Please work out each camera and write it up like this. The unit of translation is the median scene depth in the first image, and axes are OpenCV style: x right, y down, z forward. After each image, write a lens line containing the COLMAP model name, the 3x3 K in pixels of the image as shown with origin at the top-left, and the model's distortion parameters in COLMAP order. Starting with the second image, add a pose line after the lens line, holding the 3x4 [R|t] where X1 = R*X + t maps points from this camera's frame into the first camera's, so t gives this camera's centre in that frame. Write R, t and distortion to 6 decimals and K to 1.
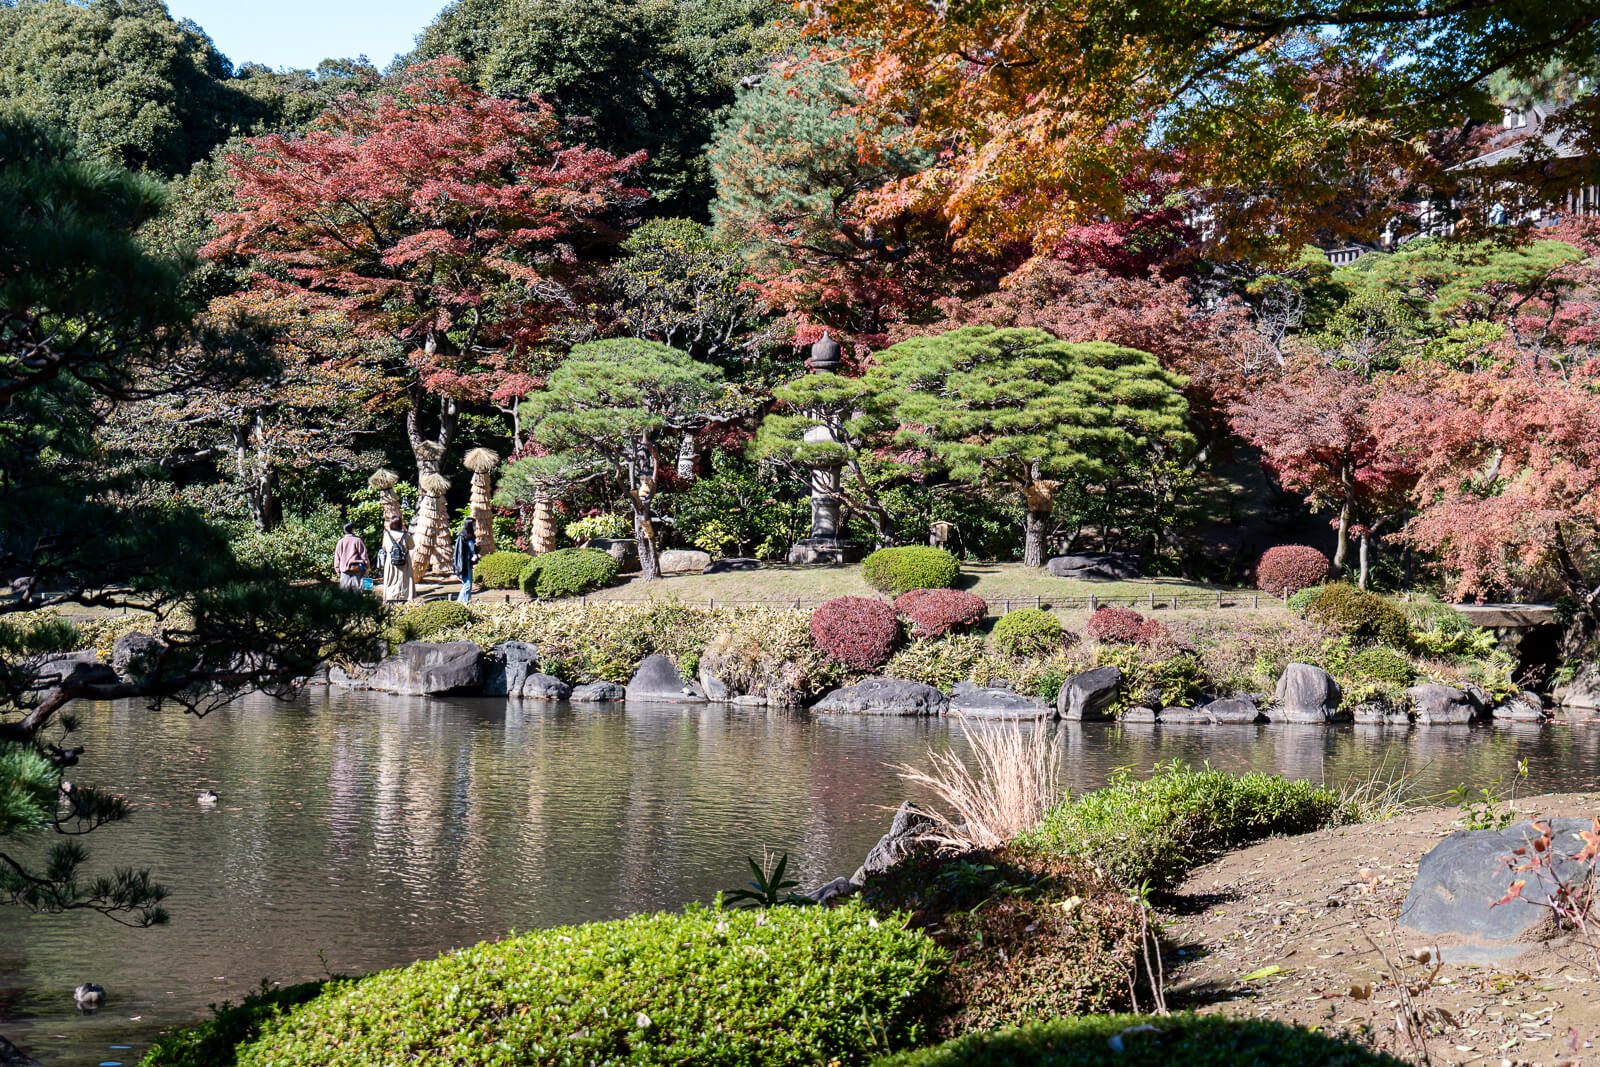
lens RADIAL K [[2701.7, 0, 800.0], [0, 2701.7, 533.5], [0, 0, 1]] dist [0.009833, 0.006629]
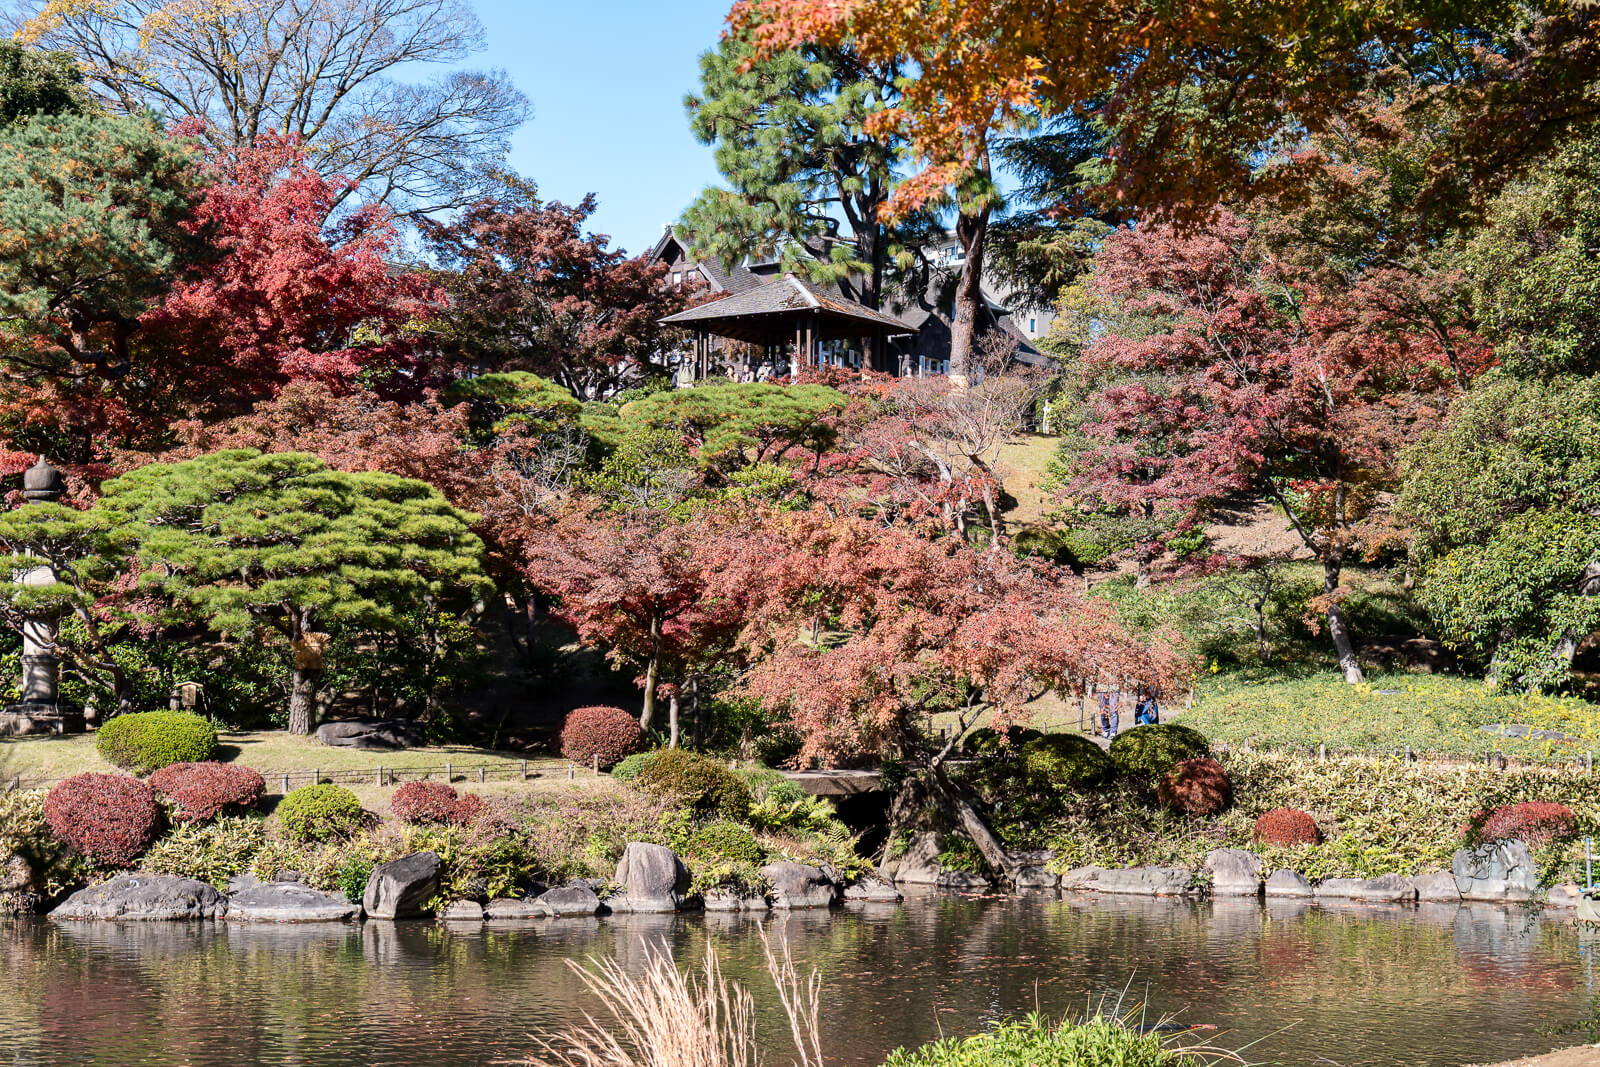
lens RADIAL K [[2701.7, 0, 800.0], [0, 2701.7, 533.5], [0, 0, 1]] dist [0.009833, 0.006629]
pose [[0.947736, 0.011276, 0.318856, -0.037765], [0.009258, 0.997983, -0.062810, 0.004146], [-0.318921, 0.062479, 0.945720, 0.150960]]
